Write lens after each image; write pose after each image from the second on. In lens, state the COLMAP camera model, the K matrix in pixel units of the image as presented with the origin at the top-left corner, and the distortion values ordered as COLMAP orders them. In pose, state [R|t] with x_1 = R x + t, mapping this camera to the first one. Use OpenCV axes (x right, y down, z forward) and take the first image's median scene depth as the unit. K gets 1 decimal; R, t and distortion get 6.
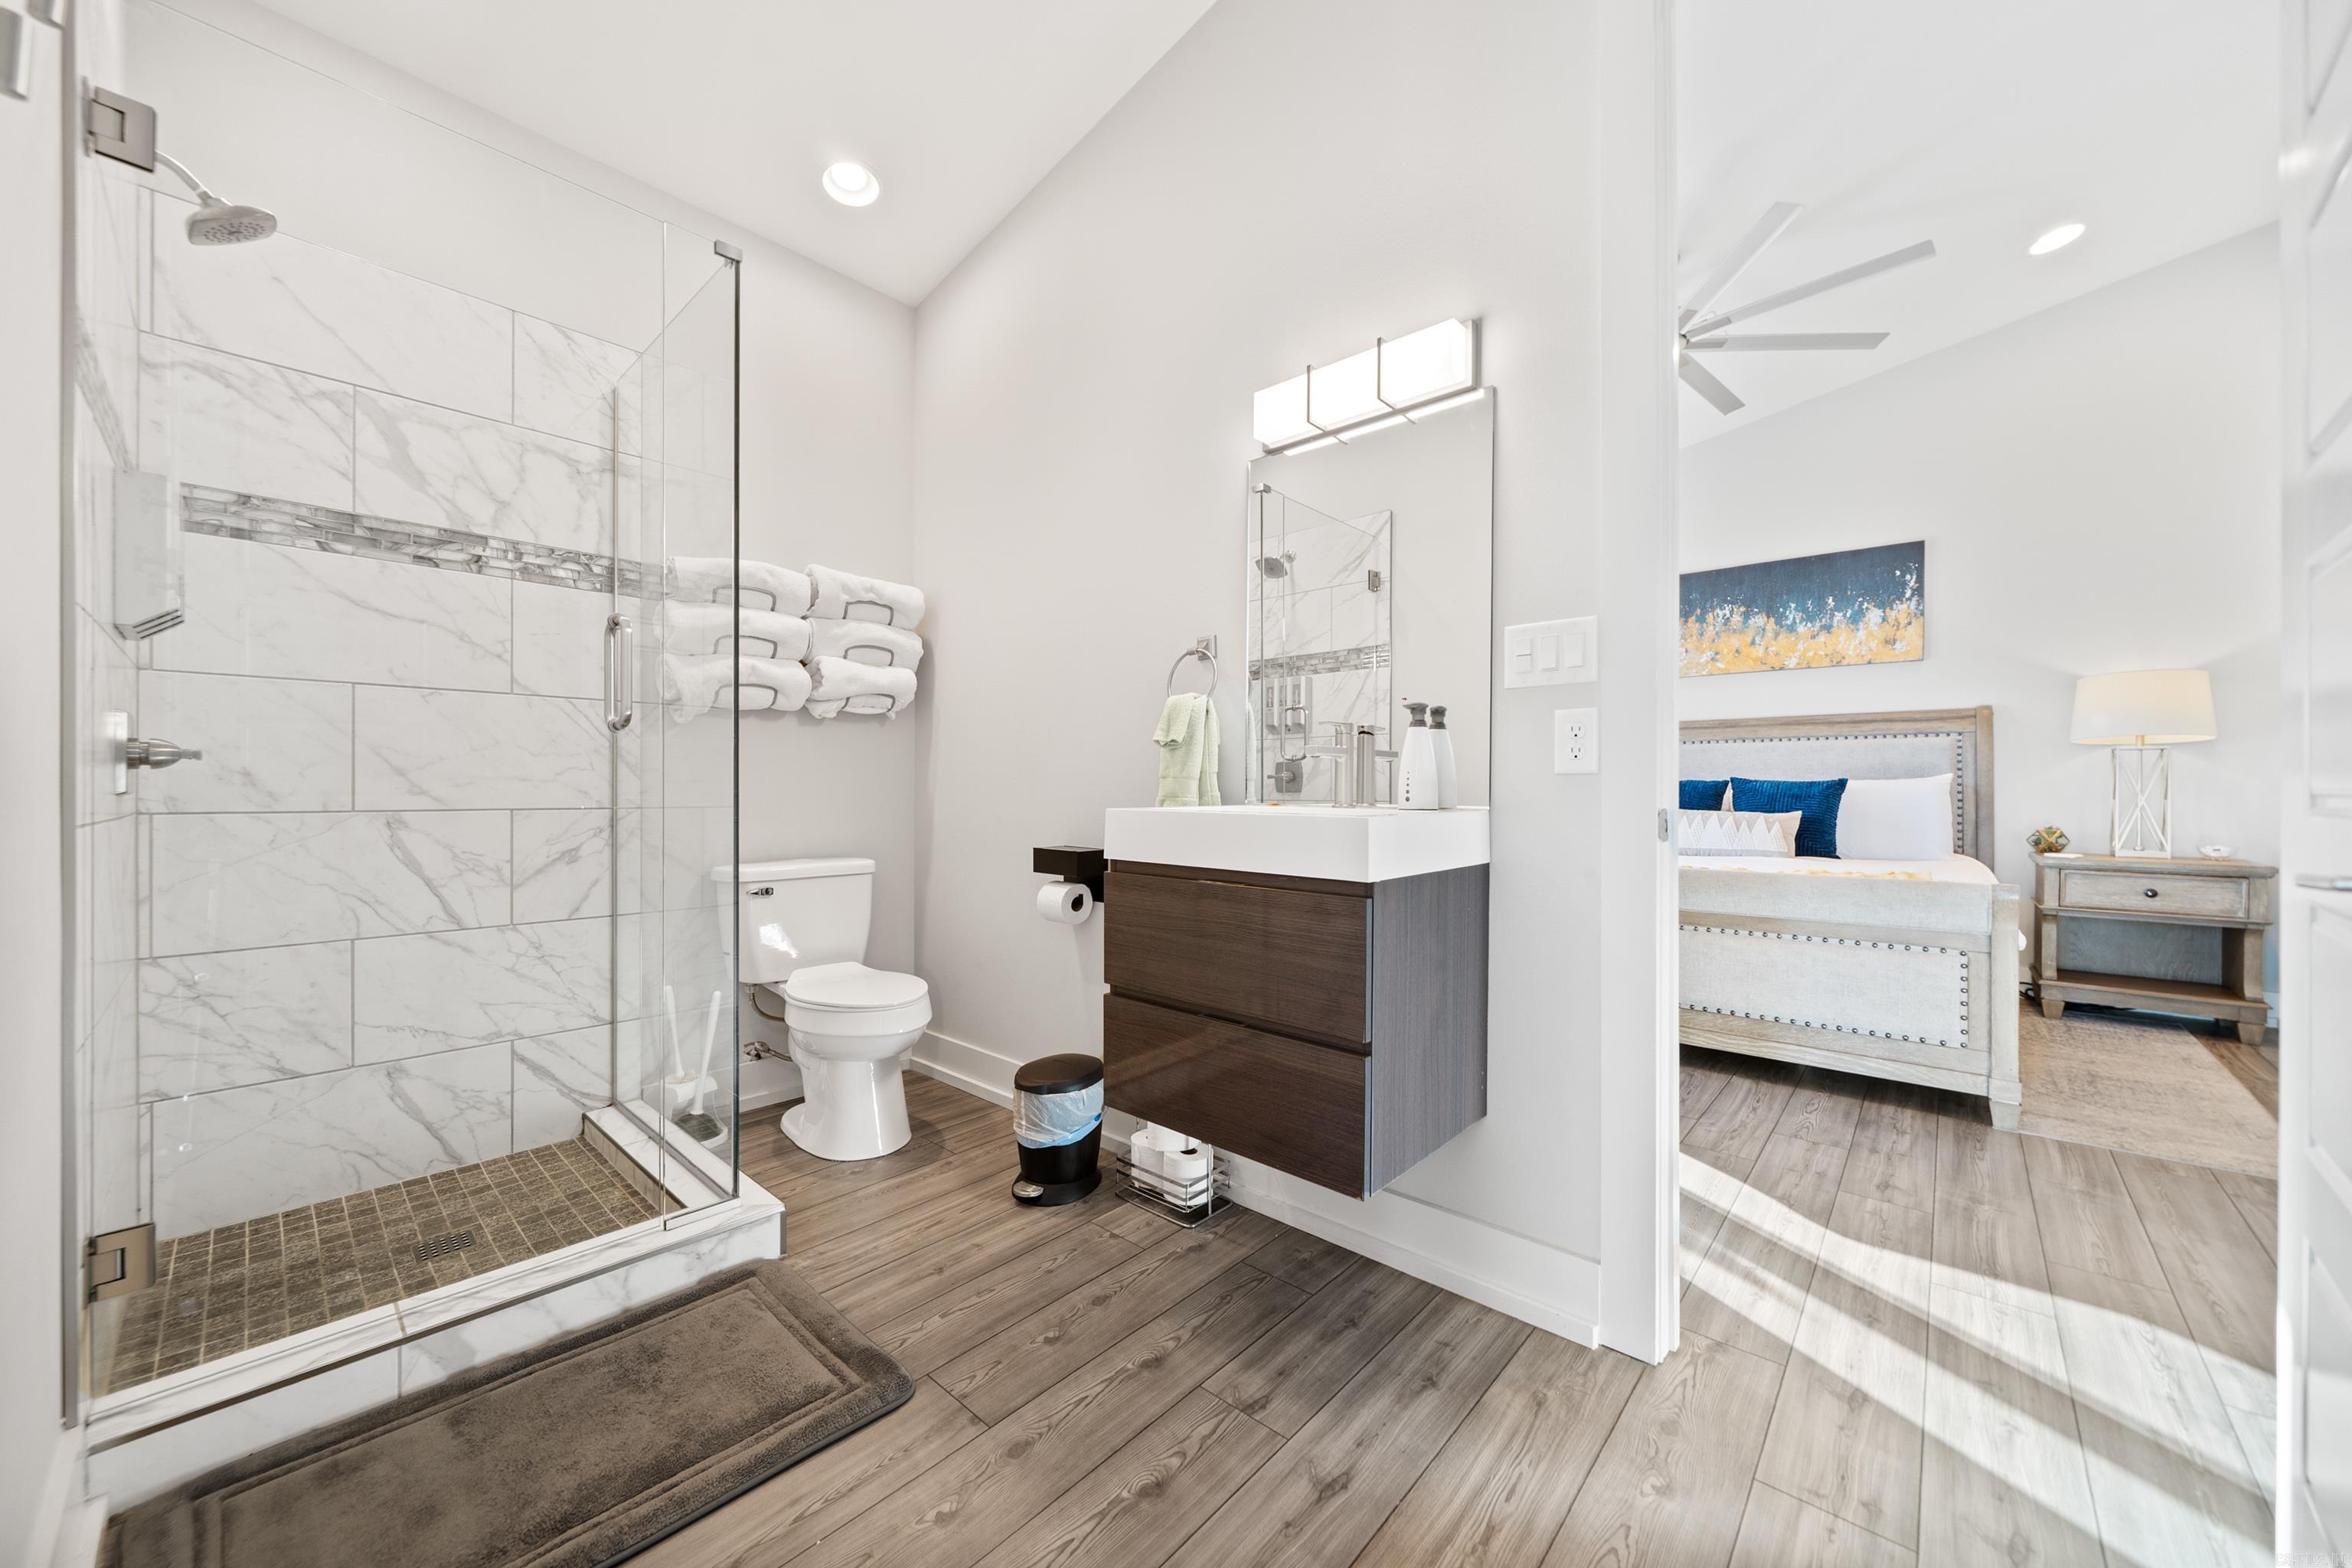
lens RADIAL K [[862.6, 0, 1171.0], [0, 862.6, 786.9], [0, 0, 1]] dist [0.000658, -0.000002]
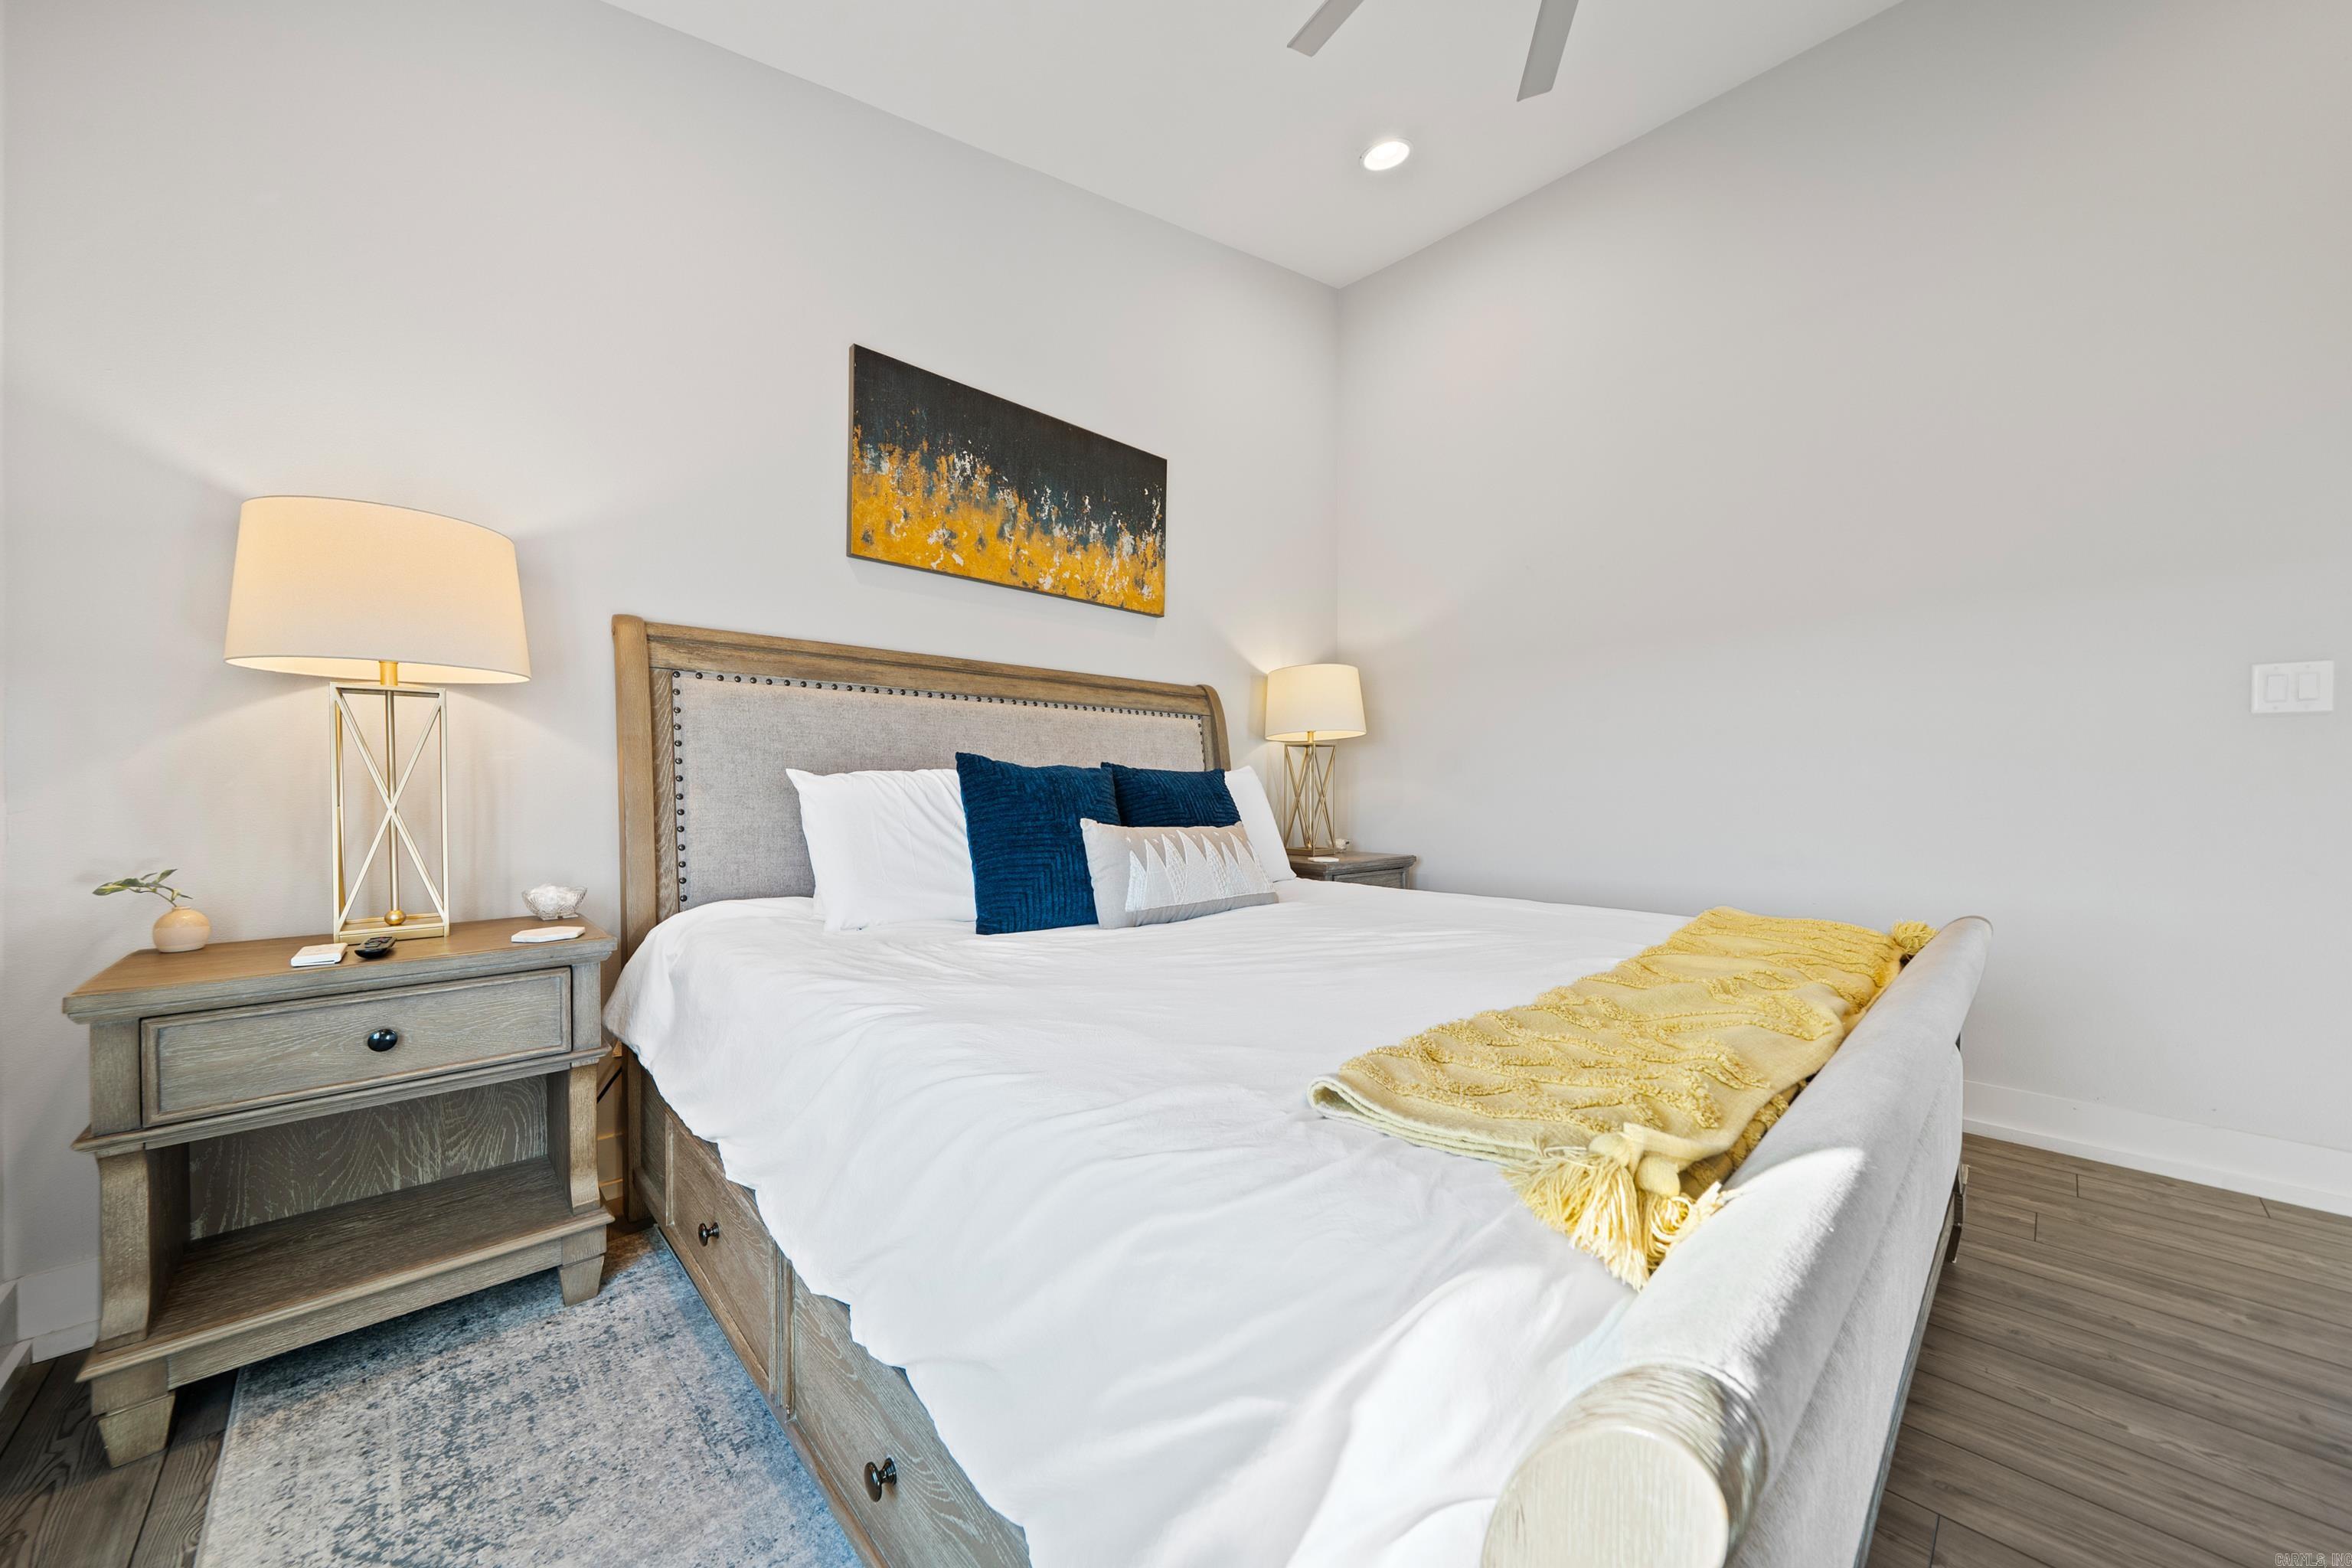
lens RADIAL K [[810.3, 0, 1168.4], [0, 810.3, 797.2], [0, 0, 1]] dist [-0.002088, 0.000172]
pose [[0.077635, -0.013735, 0.996887, 0.142467], [0.003042, 0.999904, 0.013540, 0.003921], [-0.996977, 0.001981, 0.077669, 0.888350]]
